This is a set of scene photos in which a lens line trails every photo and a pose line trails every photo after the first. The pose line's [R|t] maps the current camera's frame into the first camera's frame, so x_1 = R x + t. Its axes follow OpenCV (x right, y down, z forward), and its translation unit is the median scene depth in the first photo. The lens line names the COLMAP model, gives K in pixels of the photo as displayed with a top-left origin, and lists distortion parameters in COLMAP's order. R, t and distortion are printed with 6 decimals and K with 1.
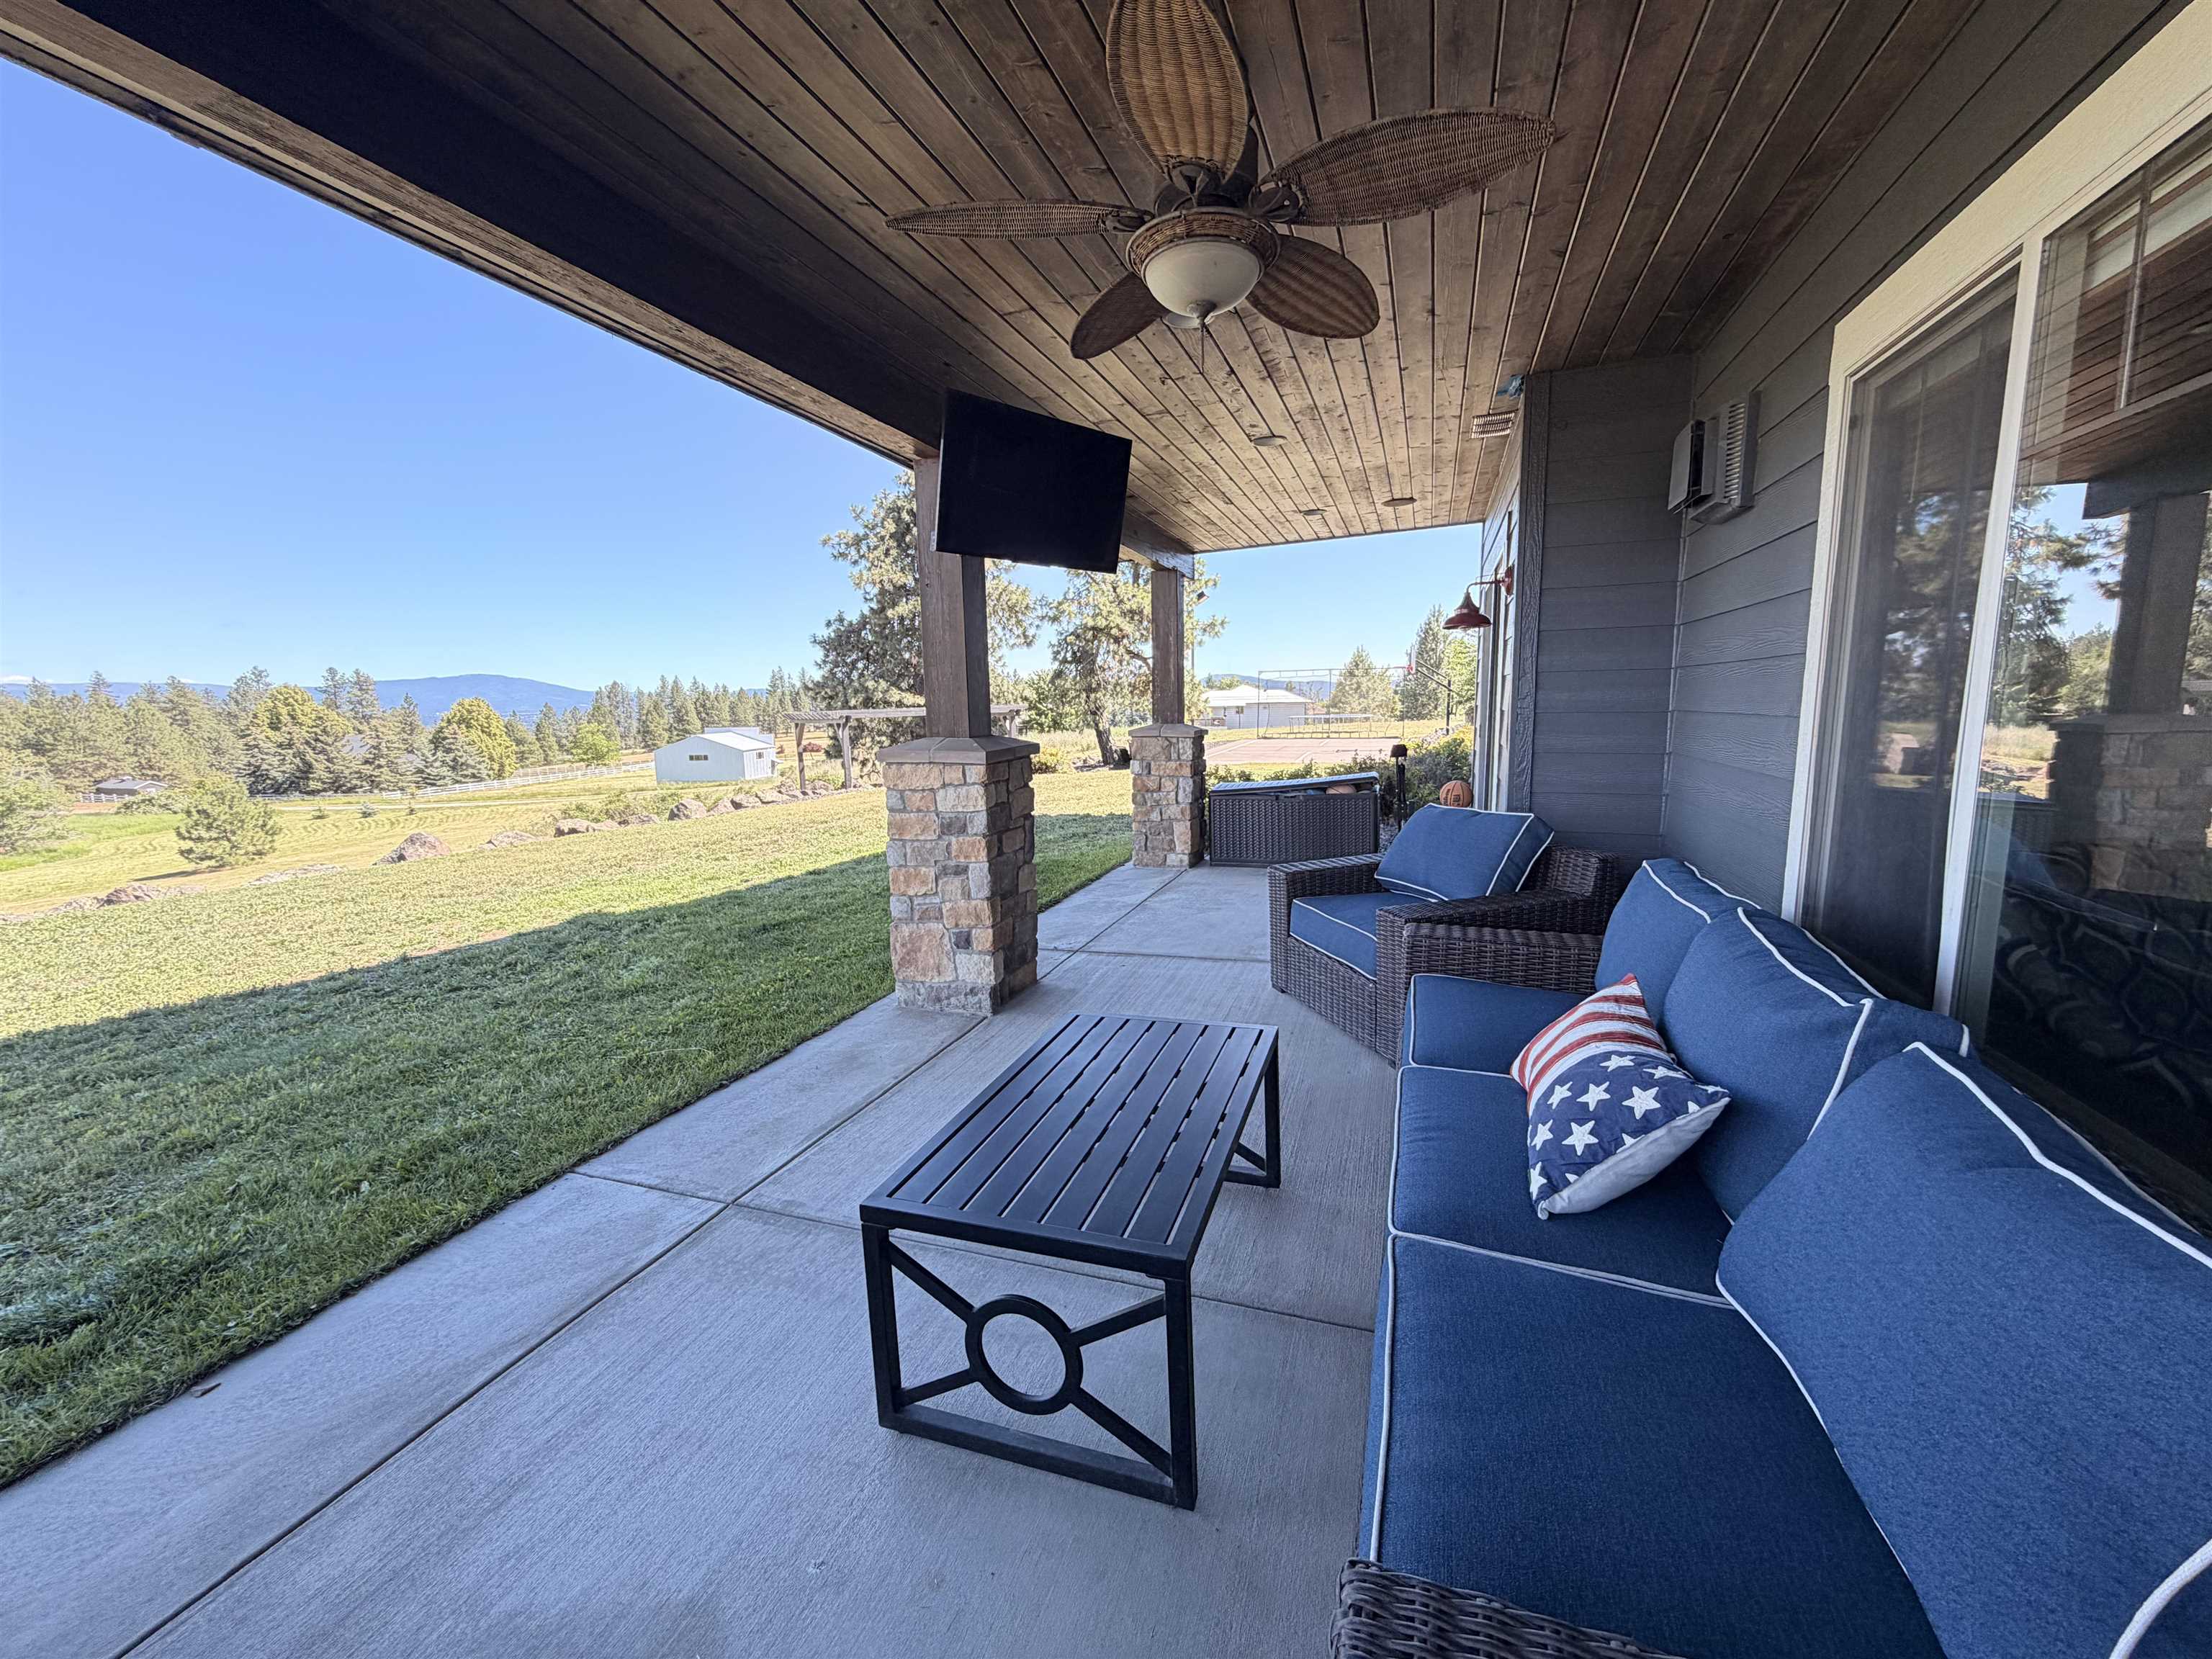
lens RADIAL K [[882.5, 0, 1100.7], [0, 882.5, 828.1], [0, 0, 1]] dist [0.001636, 0.000603]
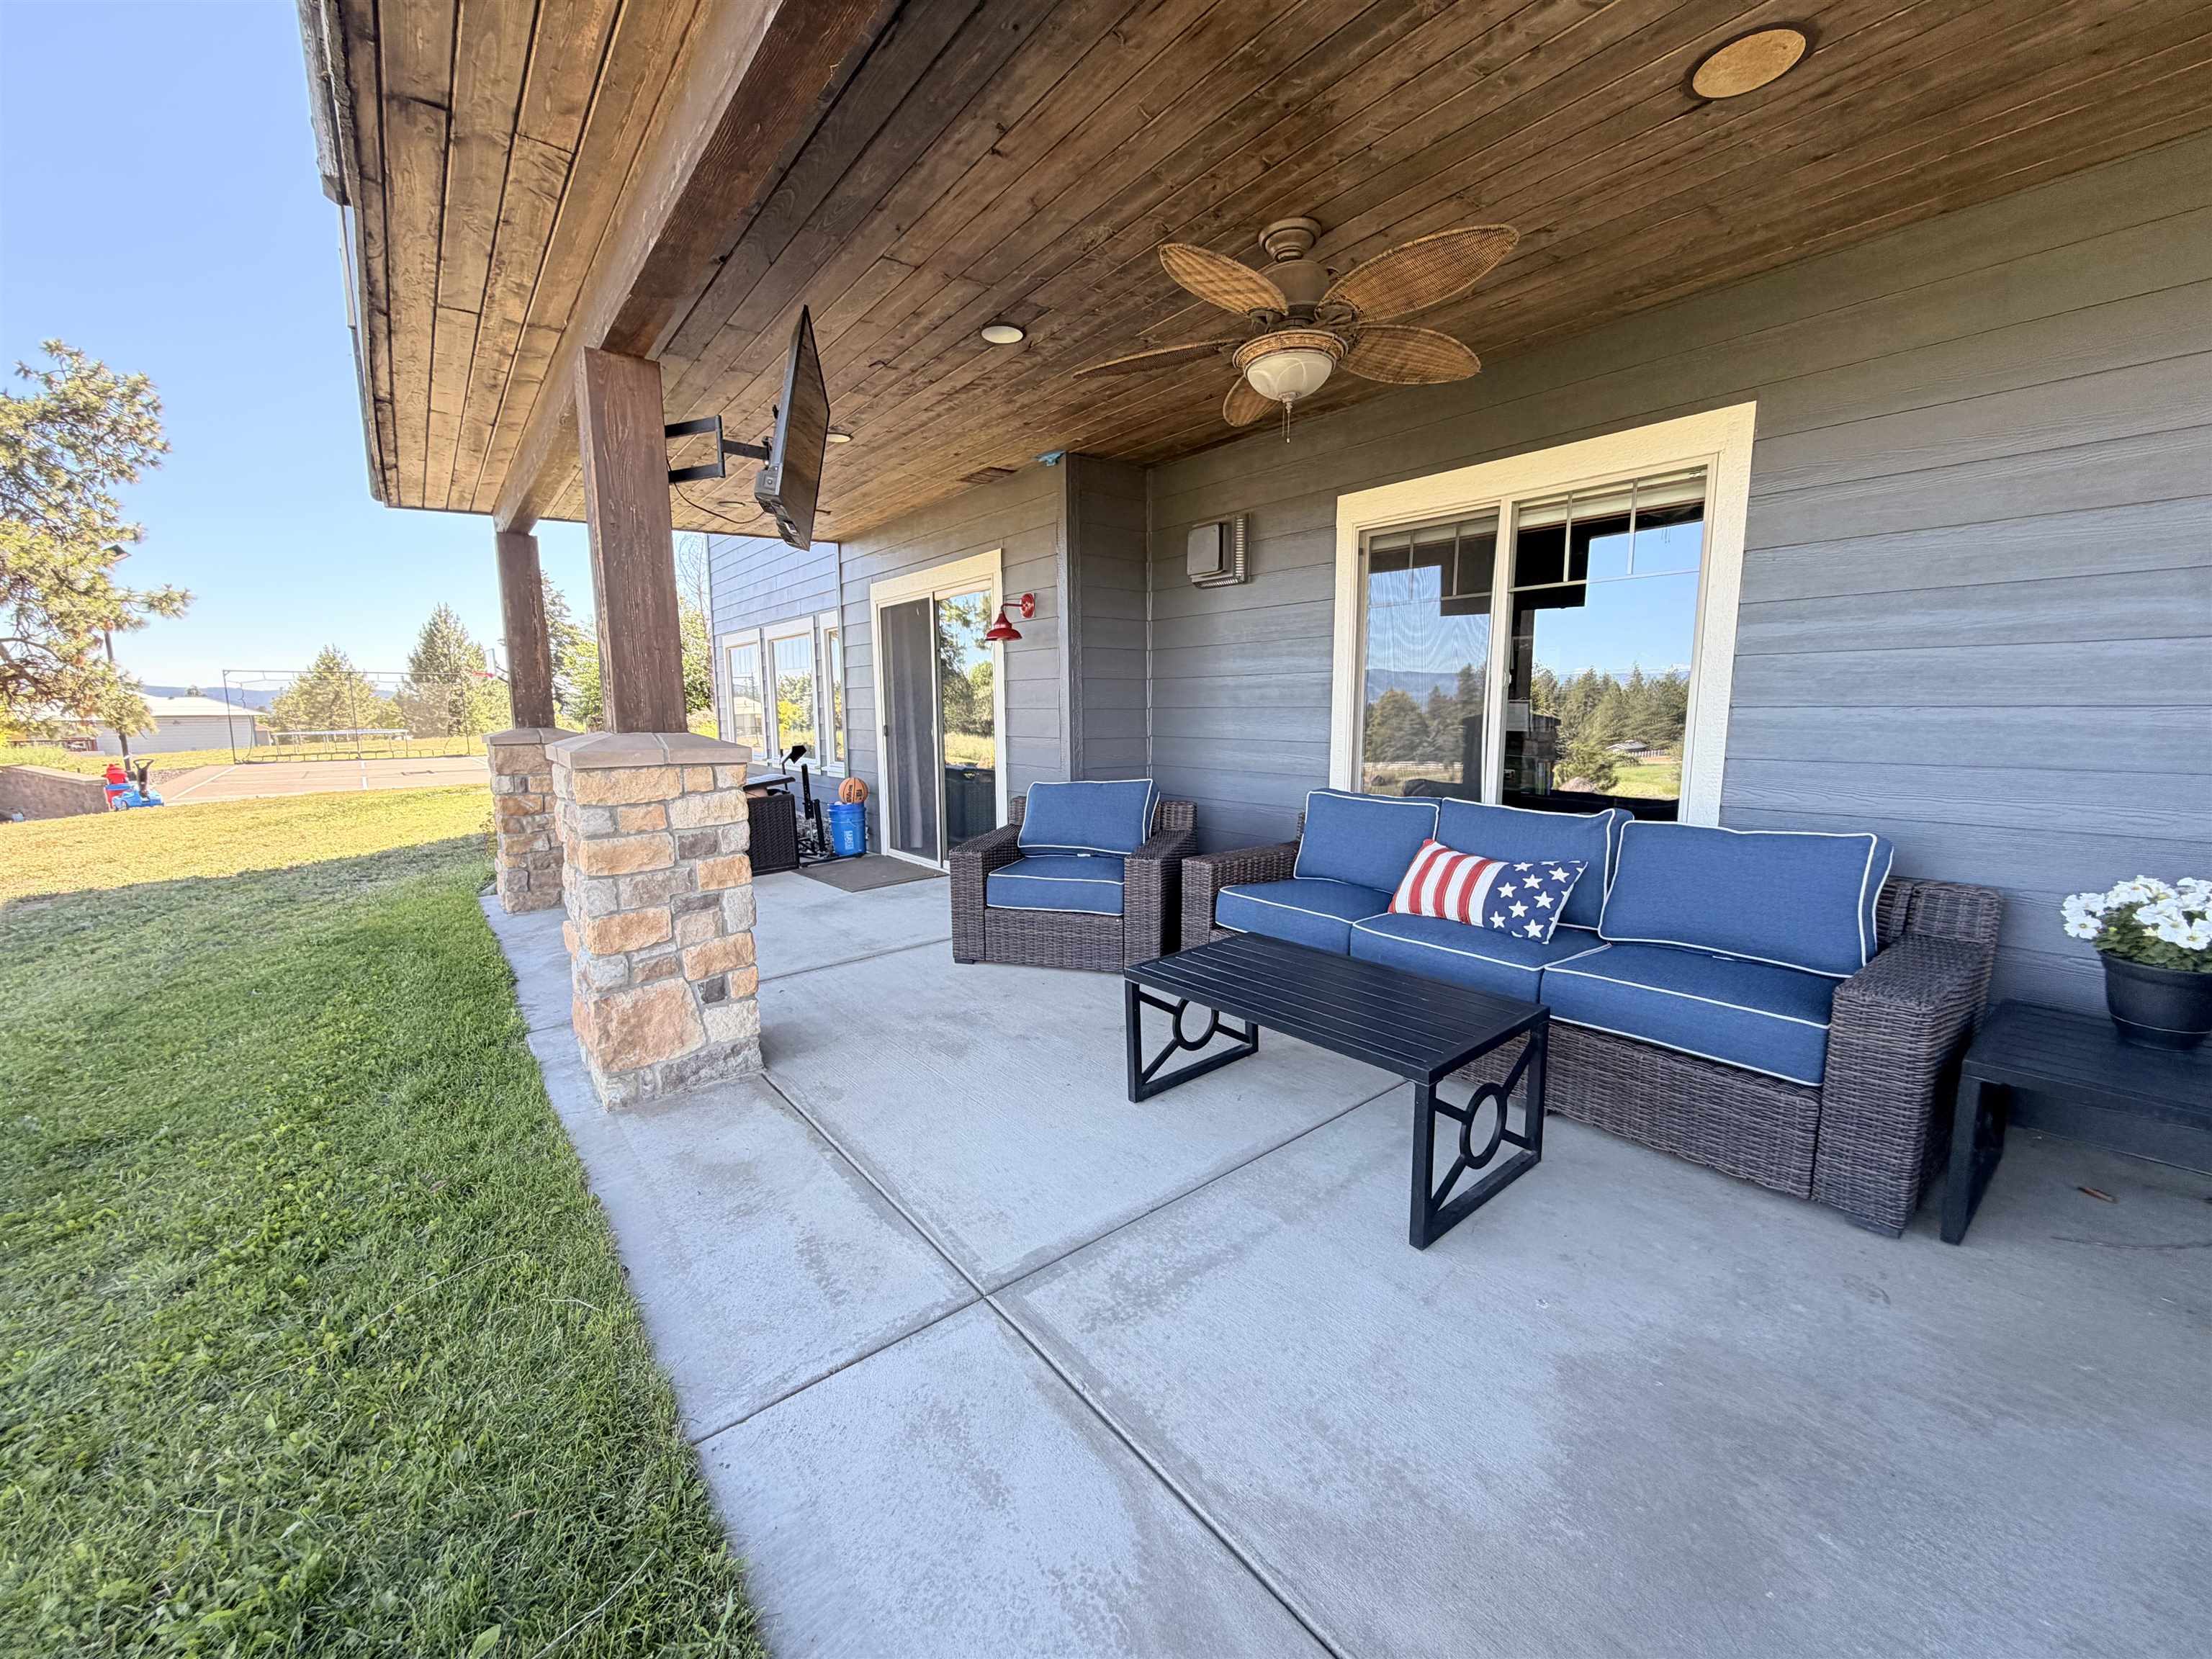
lens RADIAL K [[882.5, 0, 1103.1], [0, 882.5, 826.9], [0, 0, 1]] dist [0.001636, 0.000603]
pose [[0.509433, -0.104657, 0.854122, -0.636681], [0.121124, 0.991416, 0.049236, -0.013664], [-0.851943, 0.078372, 0.517736, 0.292060]]
